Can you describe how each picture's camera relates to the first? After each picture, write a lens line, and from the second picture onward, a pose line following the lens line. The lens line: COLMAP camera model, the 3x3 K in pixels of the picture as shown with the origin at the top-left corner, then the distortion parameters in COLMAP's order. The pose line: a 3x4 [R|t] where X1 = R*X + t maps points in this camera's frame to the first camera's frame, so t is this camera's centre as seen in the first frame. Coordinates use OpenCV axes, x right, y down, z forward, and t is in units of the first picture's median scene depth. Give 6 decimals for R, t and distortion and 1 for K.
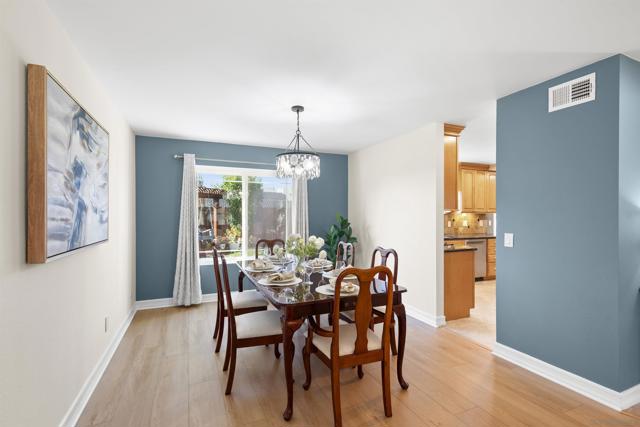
lens RADIAL K [[299.4, 0, 317.3], [0, 299.4, 215.1], [0, 0, 1]] dist [0.000141, -0.000173]
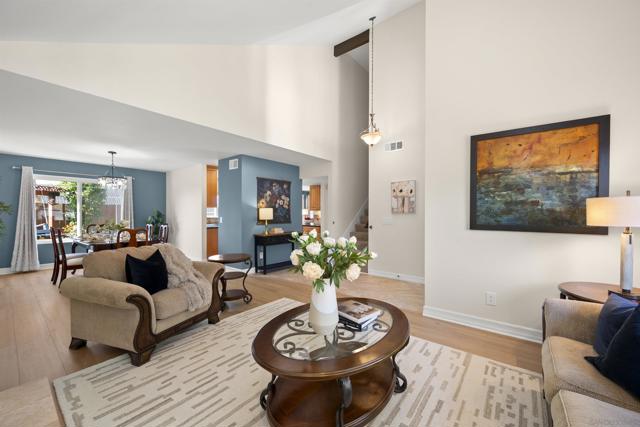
lens RADIAL K [[254.9, 0, 320.0], [0, 254.9, 213.5], [0, 0, 1]] dist [-0.000225, 0.000066]
pose [[0.883616, -0.000269, 0.468212, 0.251442], [-0.001044, 0.999996, 0.002546, 0.018239], [-0.468211, -0.002738, 0.883612, -0.770285]]
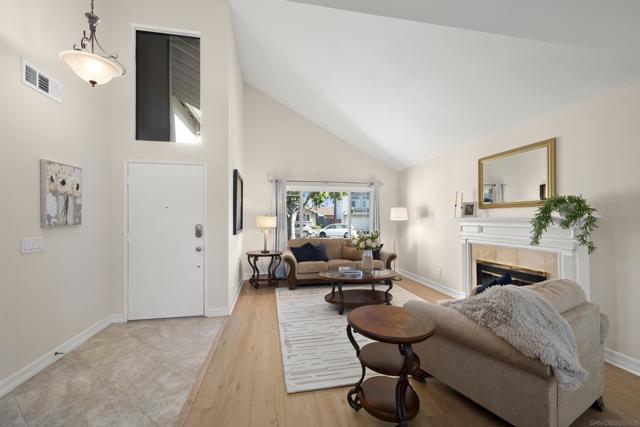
lens RADIAL K [[257.5, 0, 322.3], [0, 257.5, 217.7], [0, 0, 1]] dist [0.000933, -0.000015]
pose [[-0.978496, -0.001490, 0.206259, 0.402127], [-0.002306, 0.999990, -0.003712, 0.000986], [-0.206252, -0.004108, -0.978490, 0.516290]]
